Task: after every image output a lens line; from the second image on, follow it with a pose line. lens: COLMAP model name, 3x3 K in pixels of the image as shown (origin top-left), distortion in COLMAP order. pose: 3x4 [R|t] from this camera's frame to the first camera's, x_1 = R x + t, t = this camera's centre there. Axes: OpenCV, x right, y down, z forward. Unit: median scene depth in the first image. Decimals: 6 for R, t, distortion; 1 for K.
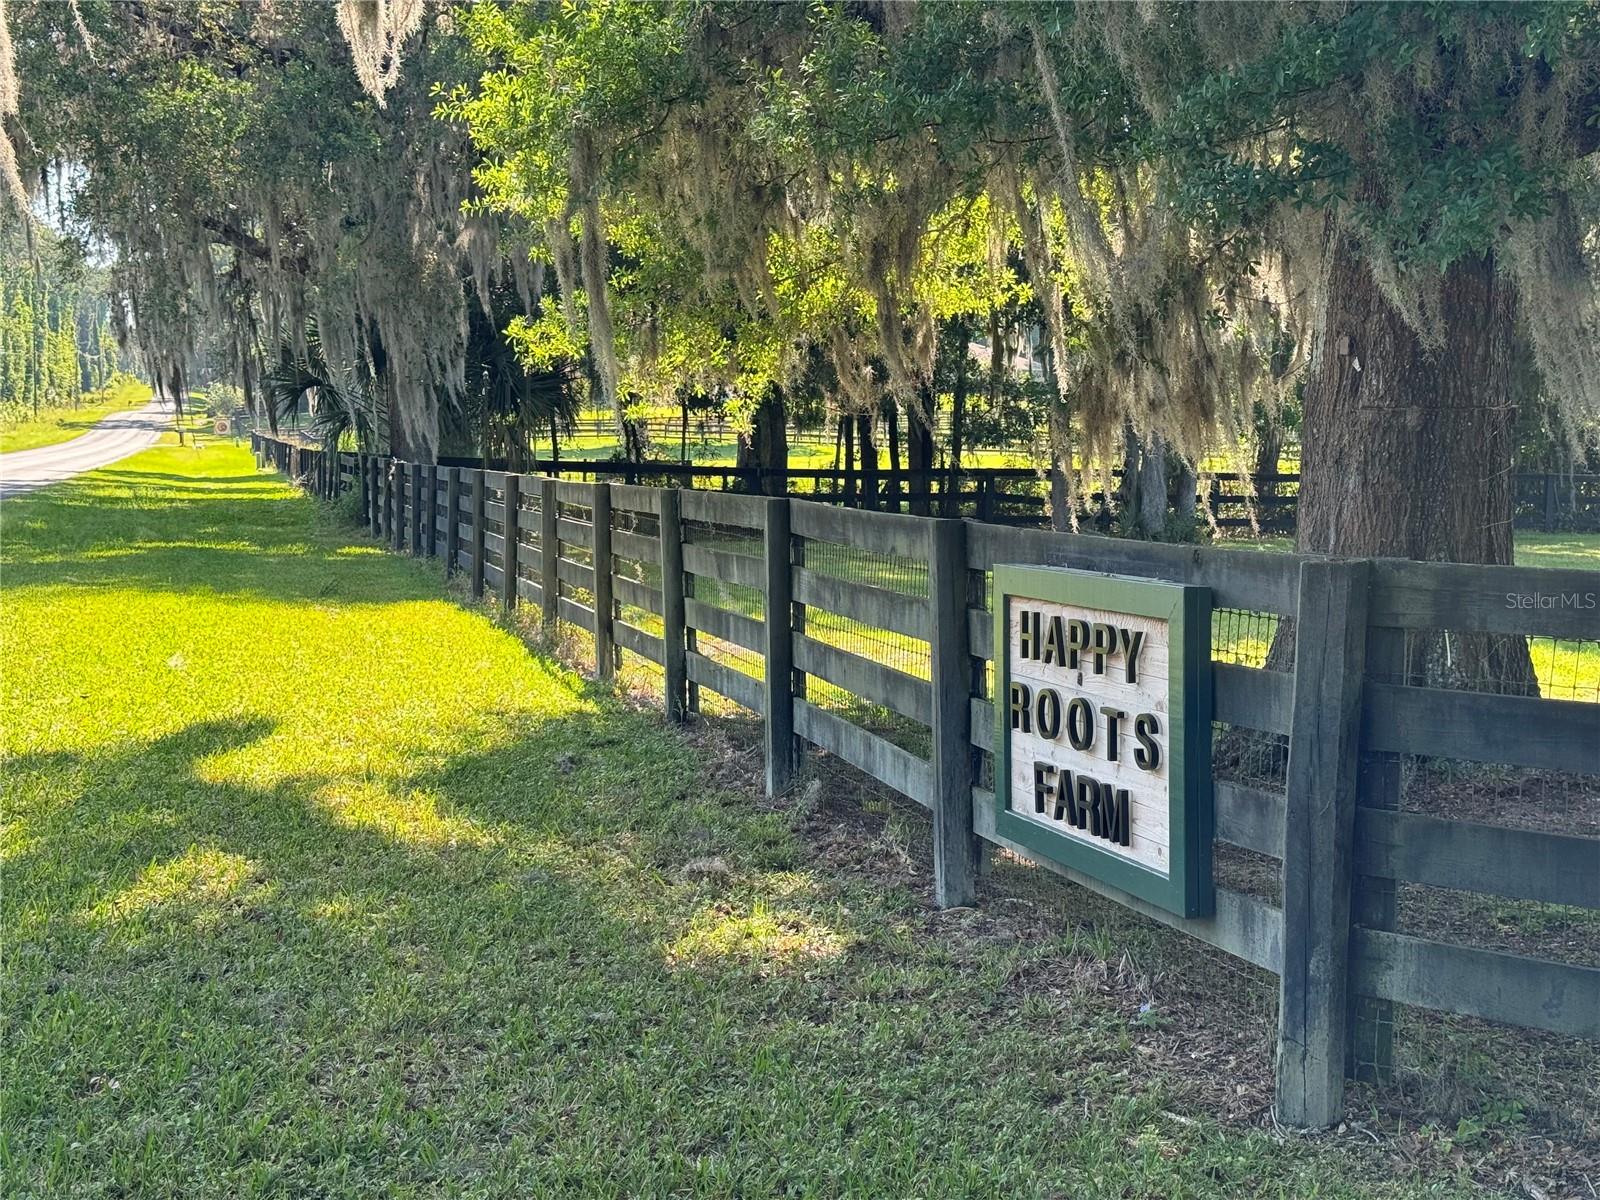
lens RADIAL K [[2252.6, 0, 797.6], [0, 2252.6, 600.8], [0, 0, 1]] dist [0.091205, 0.000000]
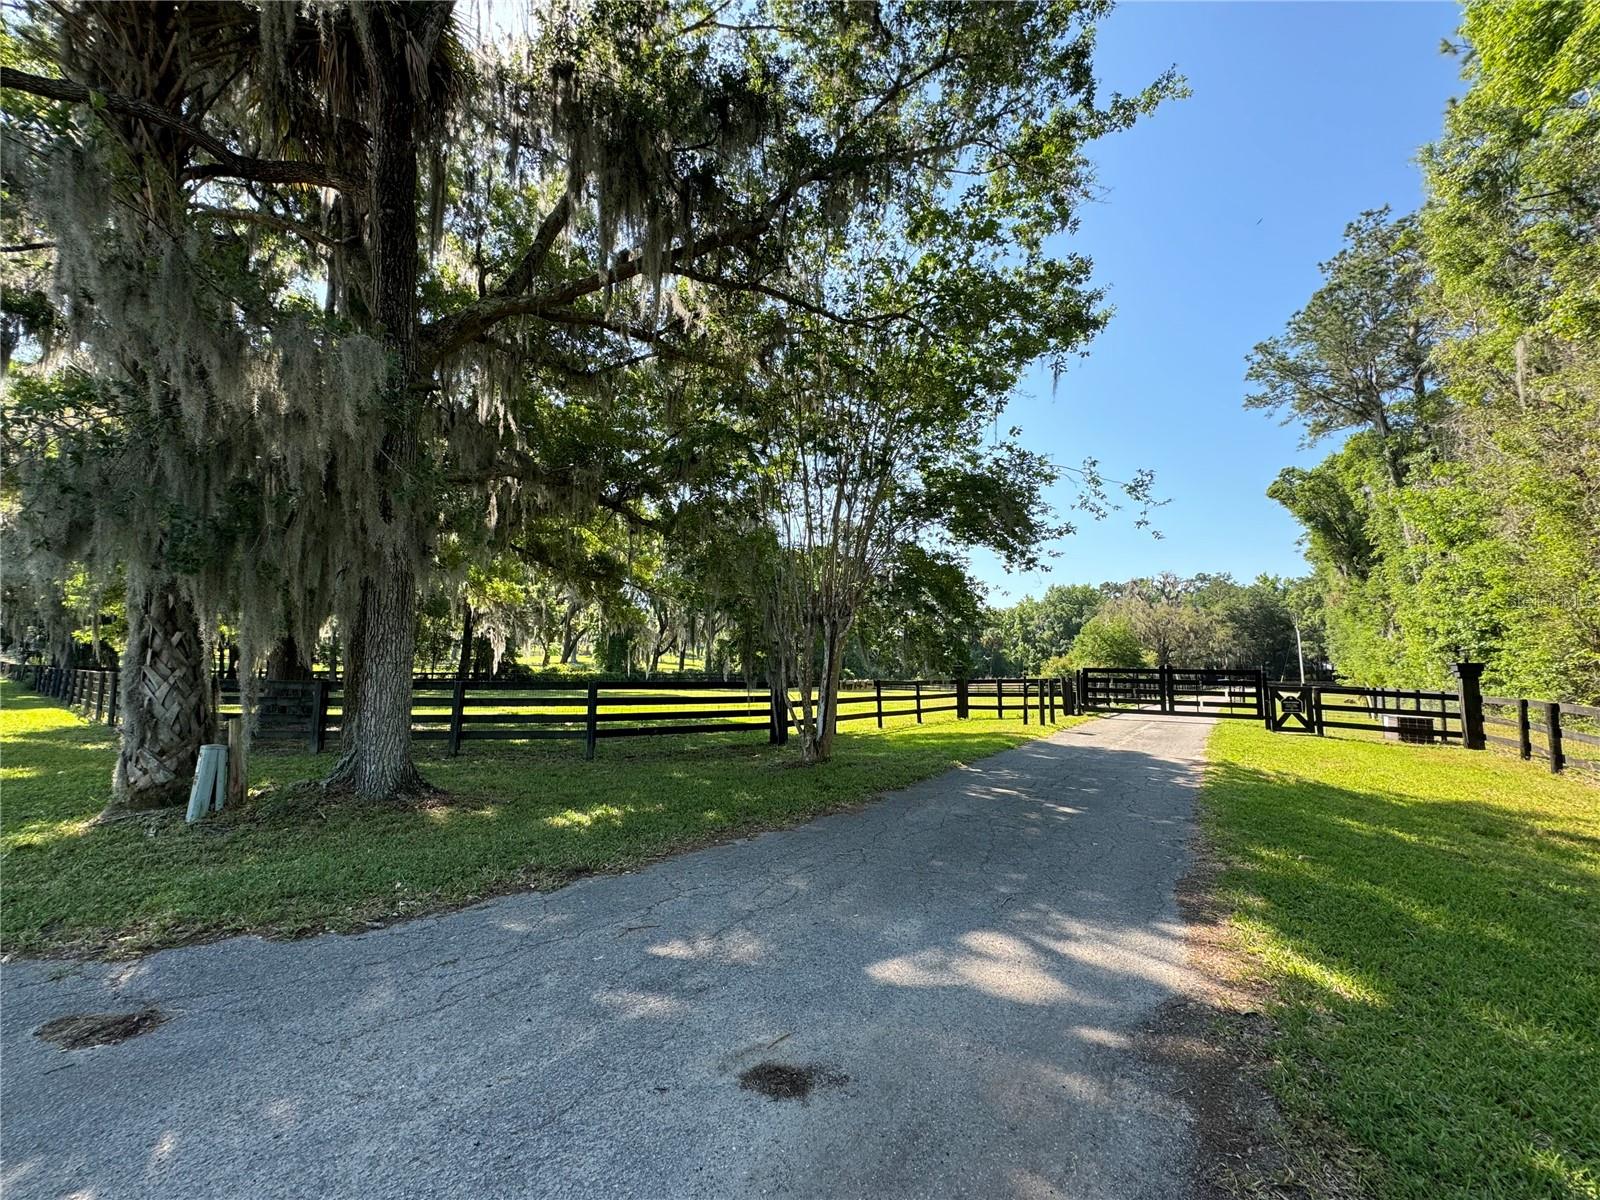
lens RADIAL K [[636.5, 0, 799.5], [0, 636.5, 600.7], [0, 0, 1]] dist [-0.001286, 0.000993]
pose [[0.785173, 0.069484, 0.615366, 0.181702], [0.035911, 0.986905, -0.157257, 0.045576], [-0.618235, 0.145572, 0.772395, -0.673218]]
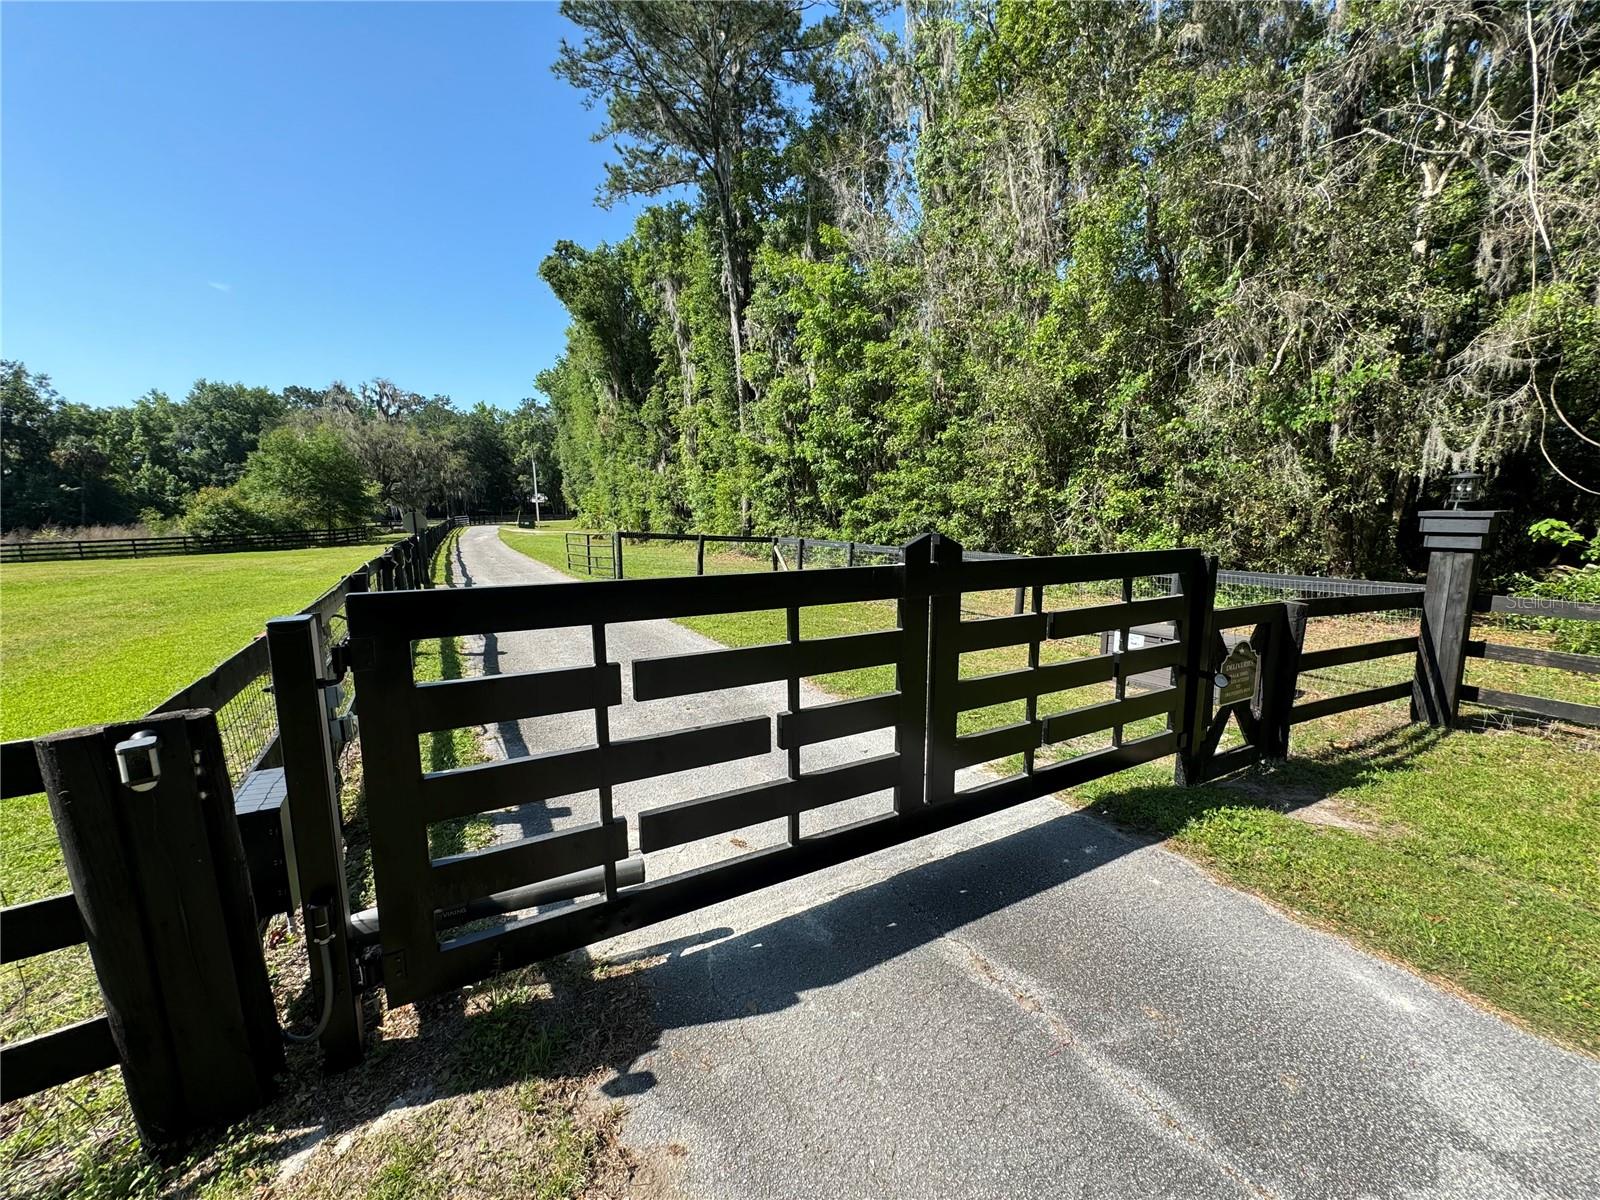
lens RADIAL K [[636.5, 0, 799.2], [0, 636.5, 601.5], [0, 0, 1]] dist [-0.001286, 0.000993]
pose [[-0.205601, -0.150902, 0.966932, 1.318691], [0.069316, 0.983313, 0.168197, -0.016561], [-0.976178, 0.101606, -0.191710, -0.062415]]
